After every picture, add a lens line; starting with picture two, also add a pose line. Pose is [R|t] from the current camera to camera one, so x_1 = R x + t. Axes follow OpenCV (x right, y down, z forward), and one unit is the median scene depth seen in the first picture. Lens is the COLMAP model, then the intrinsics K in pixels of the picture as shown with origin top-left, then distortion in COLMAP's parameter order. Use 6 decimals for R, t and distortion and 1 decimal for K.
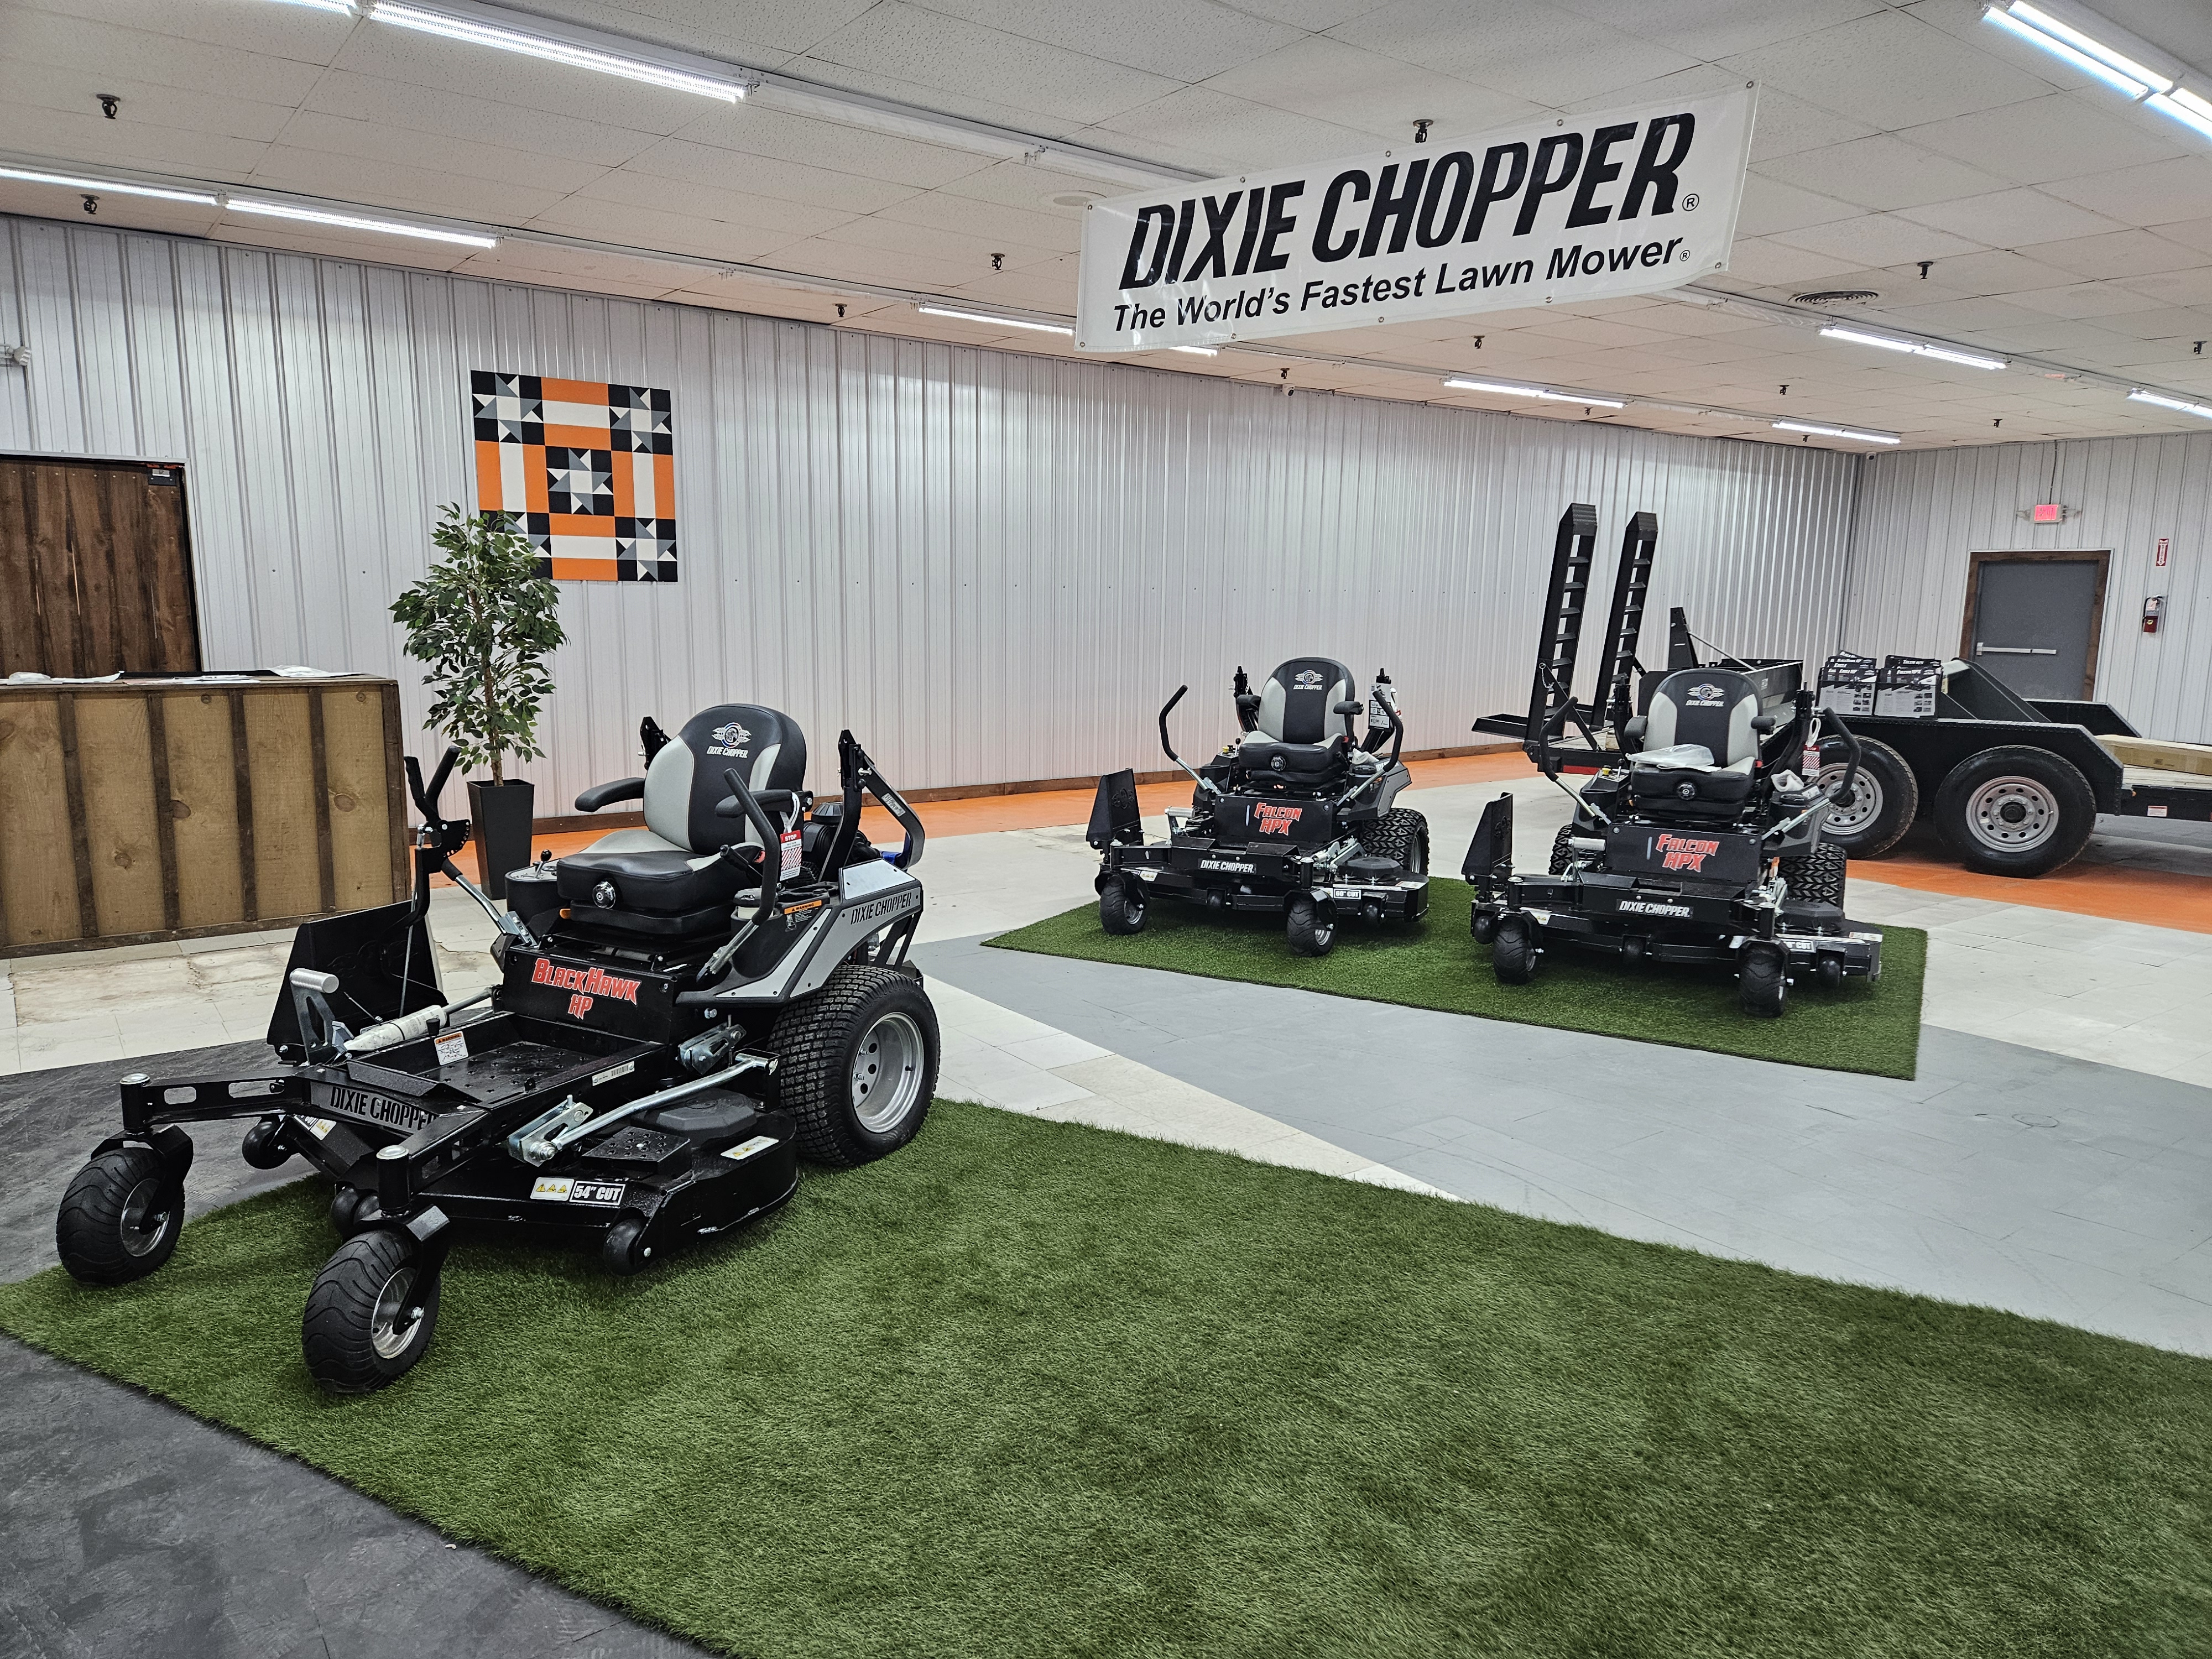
lens RADIAL K [[1497.1, 0, 1100.8], [0, 1497.1, 830.5], [0, 0, 1]] dist [0.074004, -0.053183]
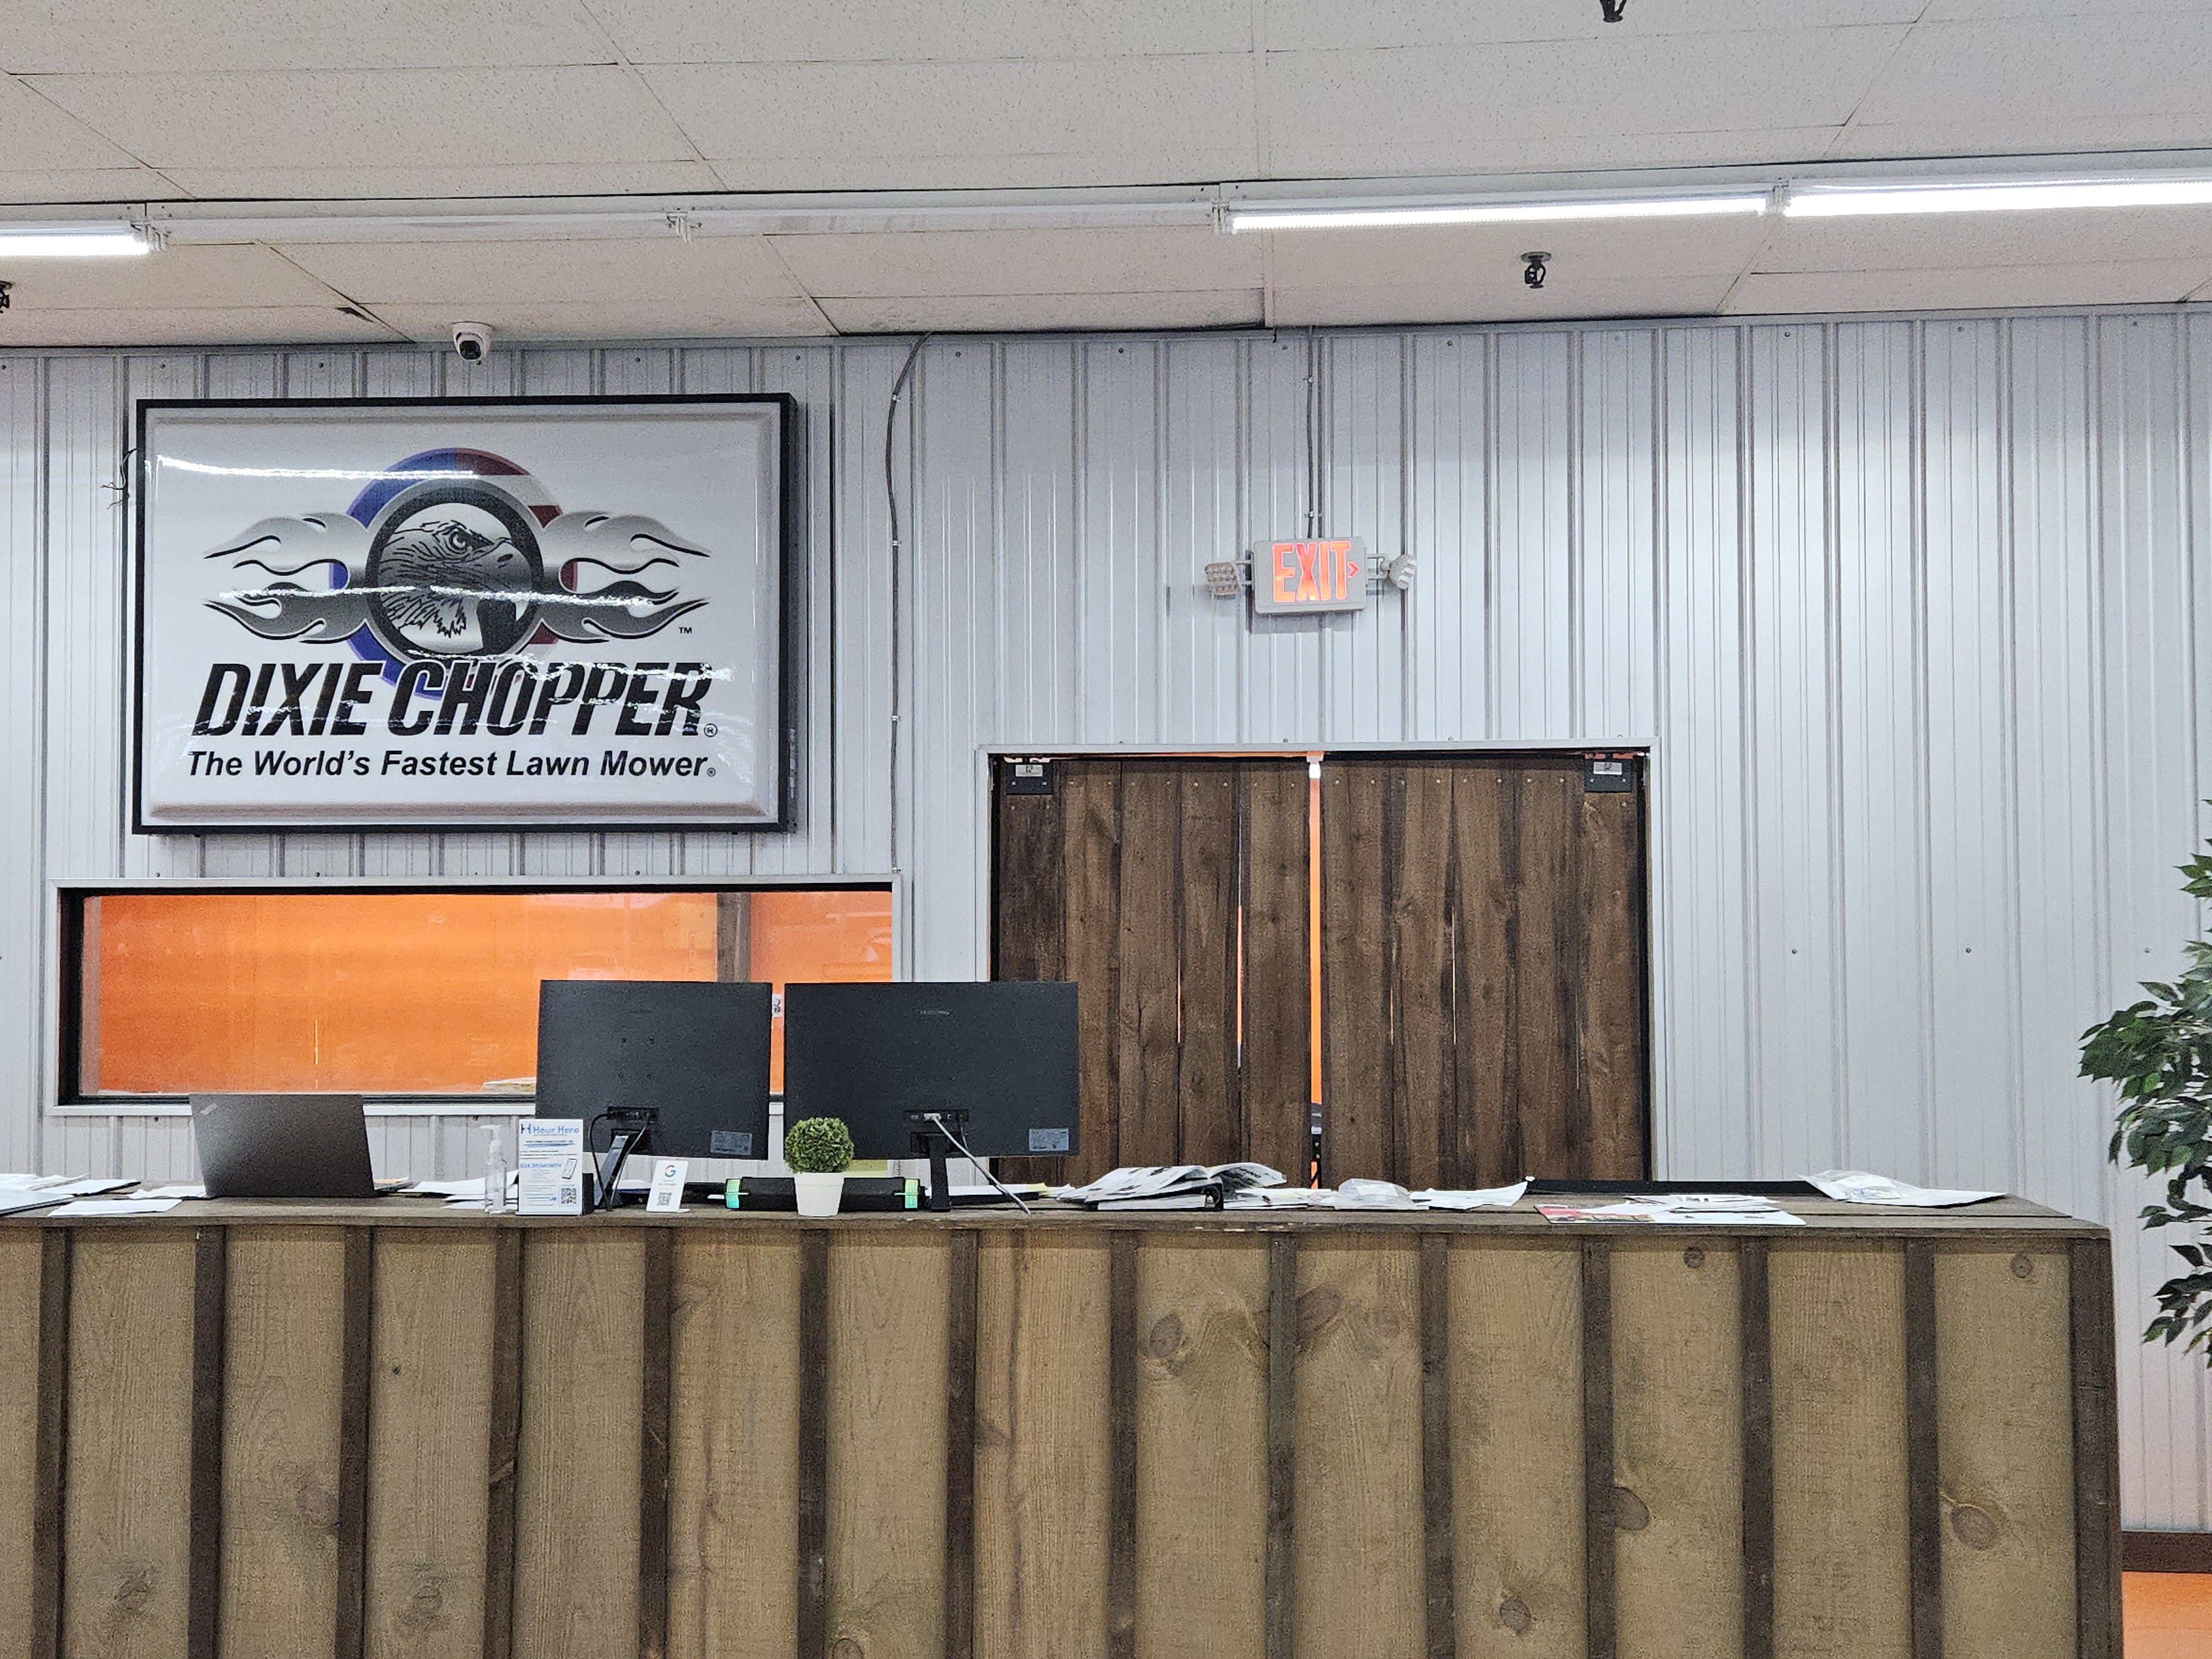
lens RADIAL K [[2614.5, 0, 1082.4], [0, 2614.5, 825.1], [0, 0, 1]] dist [0.064206, 0.000000]
pose [[0.757222, -0.041103, -0.651864, -0.212075], [-0.089285, 0.982136, -0.165643, -0.065084], [0.647027, 0.183630, 0.740024, 0.290171]]
